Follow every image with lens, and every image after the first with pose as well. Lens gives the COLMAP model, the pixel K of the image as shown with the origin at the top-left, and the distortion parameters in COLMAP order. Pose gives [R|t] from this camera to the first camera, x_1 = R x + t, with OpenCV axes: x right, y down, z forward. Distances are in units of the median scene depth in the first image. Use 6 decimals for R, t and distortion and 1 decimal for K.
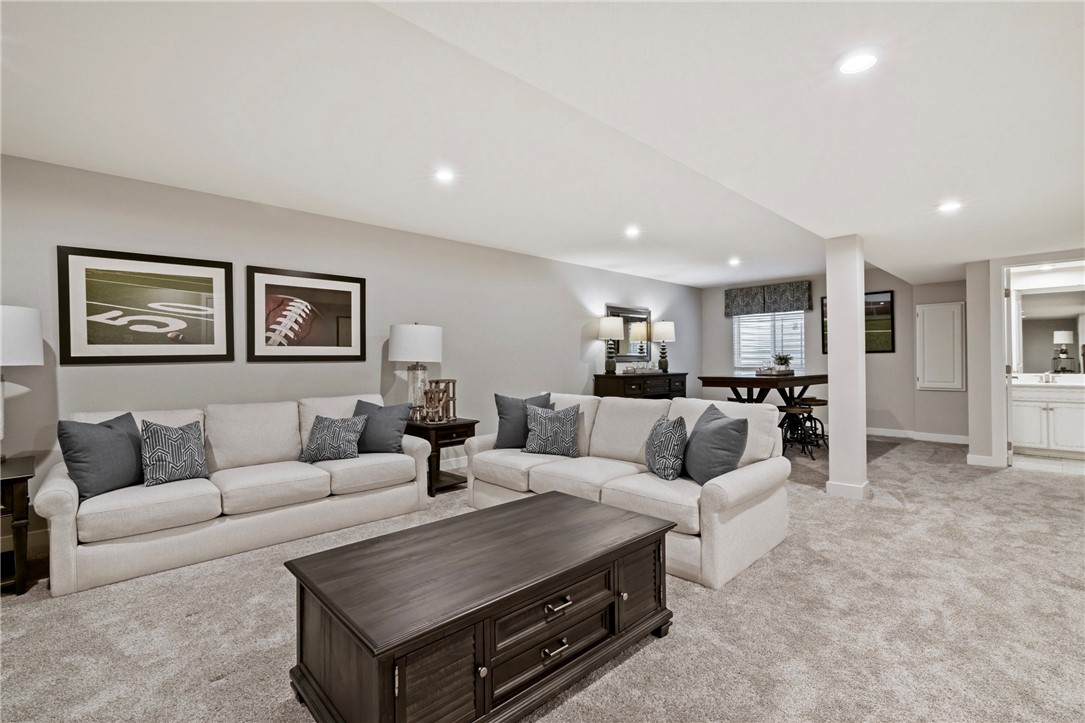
lens RADIAL K [[486.0, 0, 545.2], [0, 486.0, 359.0], [0, 0, 1]] dist [-0.002714, -0.000130]
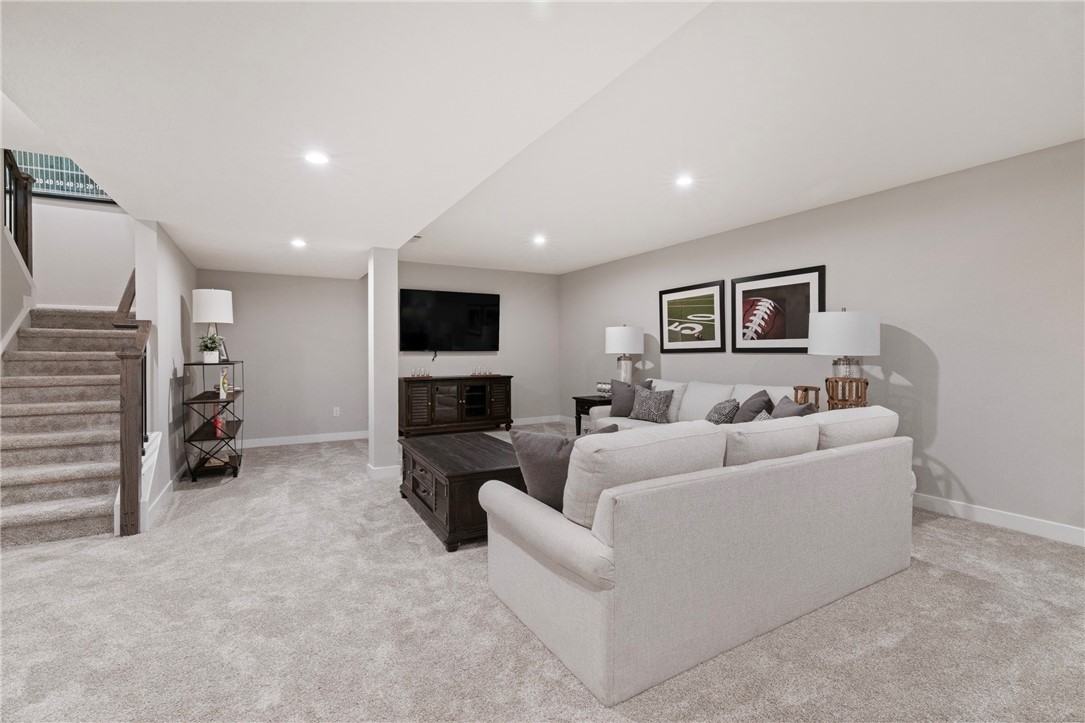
lens RADIAL K [[486.0, 0, 540.8], [0, 486.0, 356.4], [0, 0, 1]] dist [-0.002714, -0.000130]
pose [[-0.239121, 0.014592, -0.970880, 0.736073], [-0.000740, 0.999884, 0.015210, -0.003689], [0.970990, 0.004356, -0.239082, 0.761310]]
